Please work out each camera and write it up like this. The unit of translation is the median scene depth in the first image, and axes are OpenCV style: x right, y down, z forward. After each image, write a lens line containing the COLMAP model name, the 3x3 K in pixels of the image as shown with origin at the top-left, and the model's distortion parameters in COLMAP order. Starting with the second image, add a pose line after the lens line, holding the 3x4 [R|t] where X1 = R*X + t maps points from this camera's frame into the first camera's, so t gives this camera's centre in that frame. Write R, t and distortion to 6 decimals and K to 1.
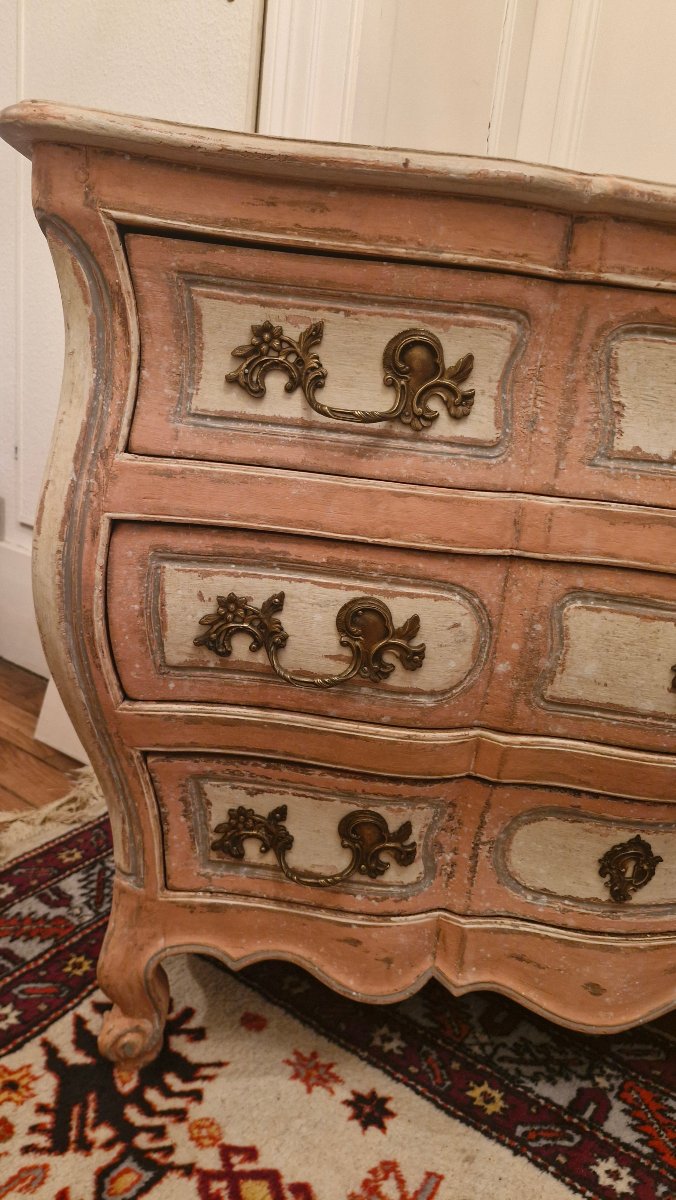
lens RADIAL K [[829.4, 0, 337.1], [0, 829.4, 592.1], [0, 0, 1]] dist [0.074397, -0.098624]
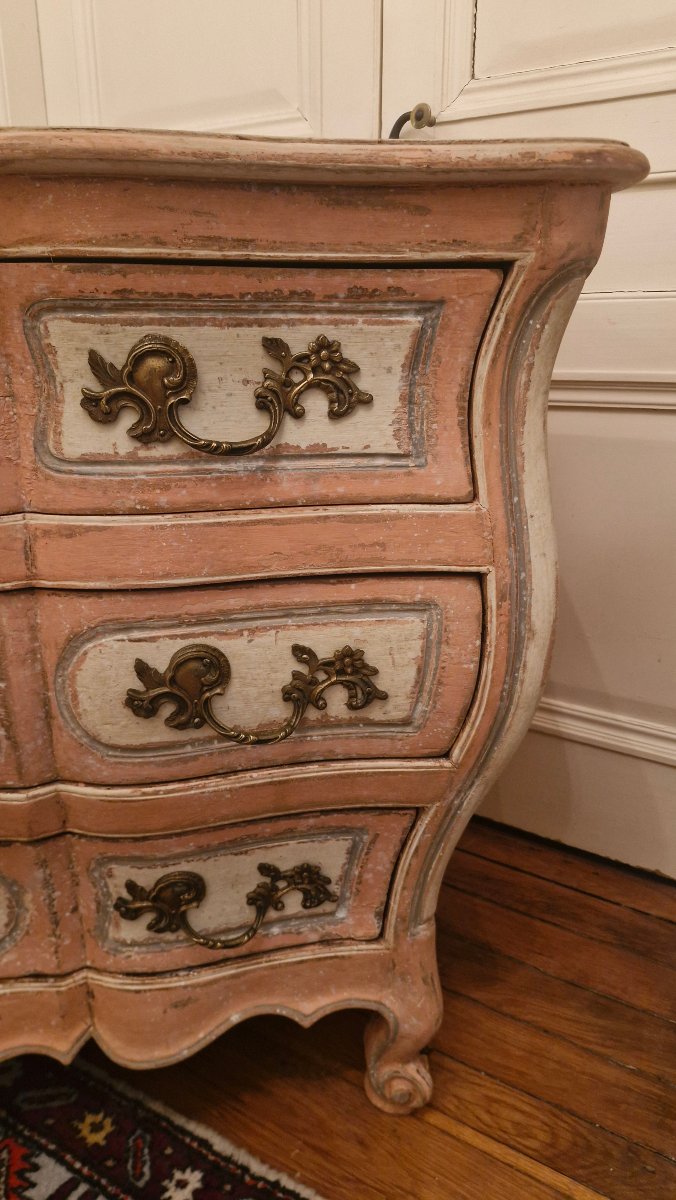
lens RADIAL K [[830.4, 0, 338.0], [0, 830.4, 600.0], [0, 0, 1]] dist [0.064595, -0.084702]
pose [[0.991543, -0.121705, 0.045065, 0.842768], [0.118881, 0.991046, 0.060783, -0.000596], [-0.052059, -0.054912, 0.997133, 0.139126]]
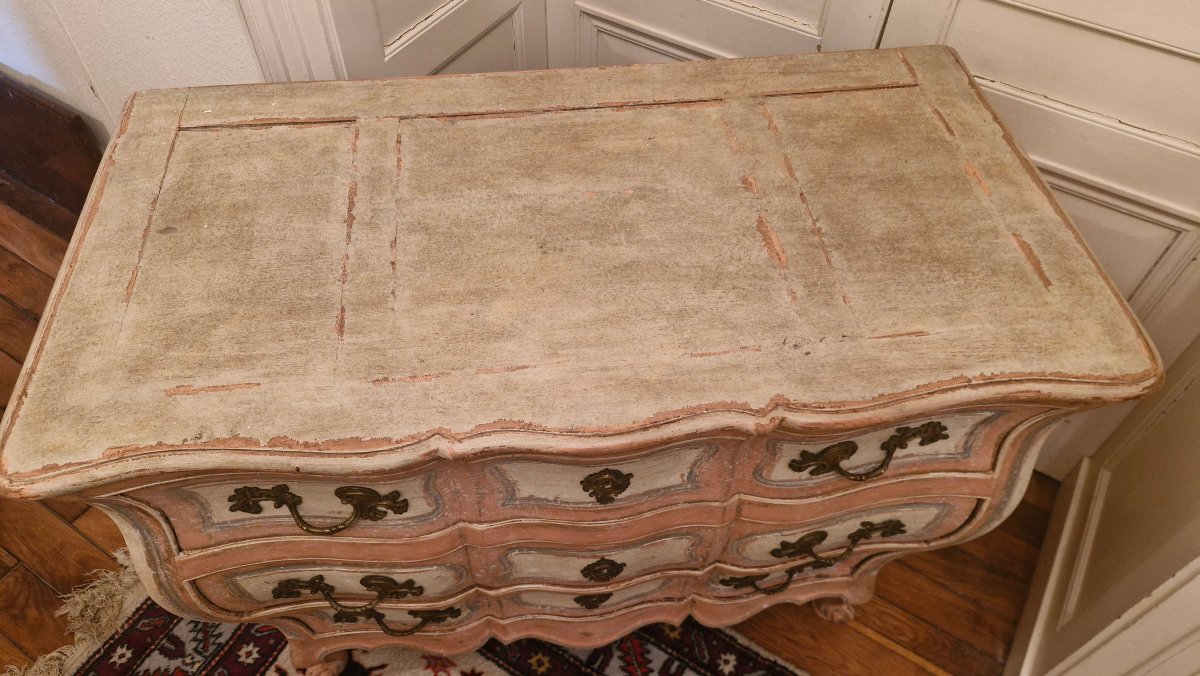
lens RADIAL K [[829.4, 0, 595.8], [0, 829.4, 339.7], [0, 0, 1]] dist [0.074397, -0.098624]
pose [[0.993211, -0.114192, -0.022163, 0.451222], [0.105332, 0.802050, 0.587895, -1.036881], [-0.049357, -0.586239, 0.808633, -0.013559]]
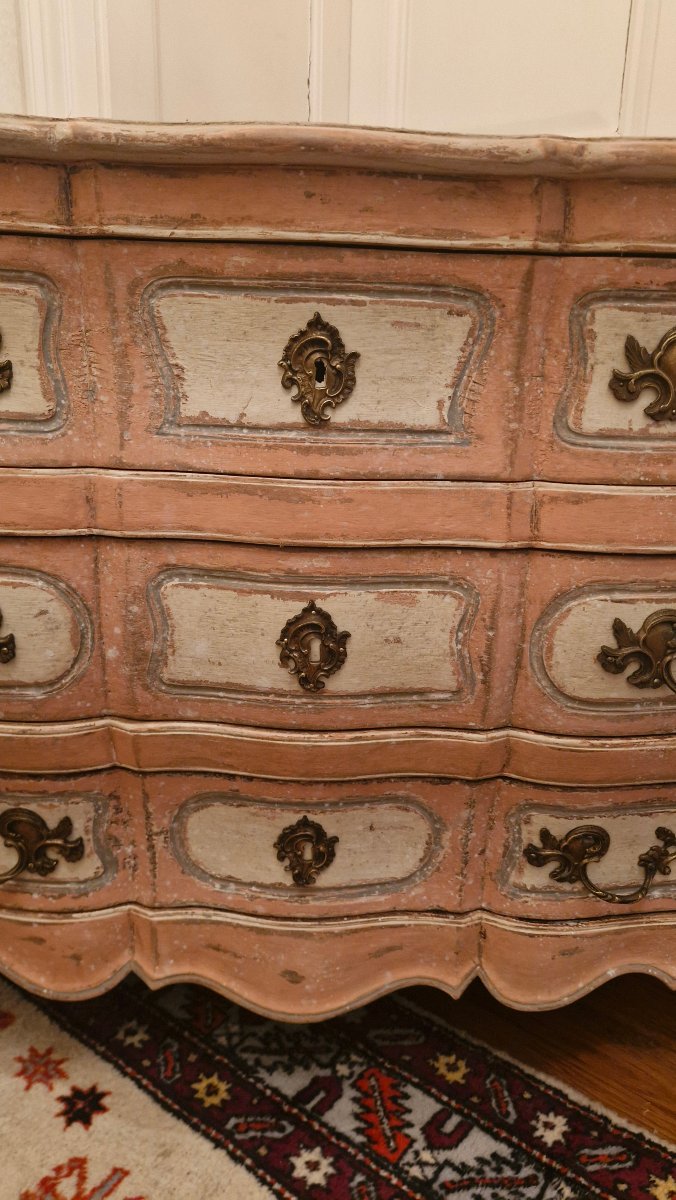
lens RADIAL K [[825.6, 0, 357.1], [0, 825.6, 599.2], [0, 0, 1]] dist [0.094782, -0.140468]
pose [[0.996762, -0.061087, -0.052283, 0.479010], [0.062553, 0.997680, 0.026883, 0.019168], [0.050519, -0.030066, 0.998270, 0.059179]]
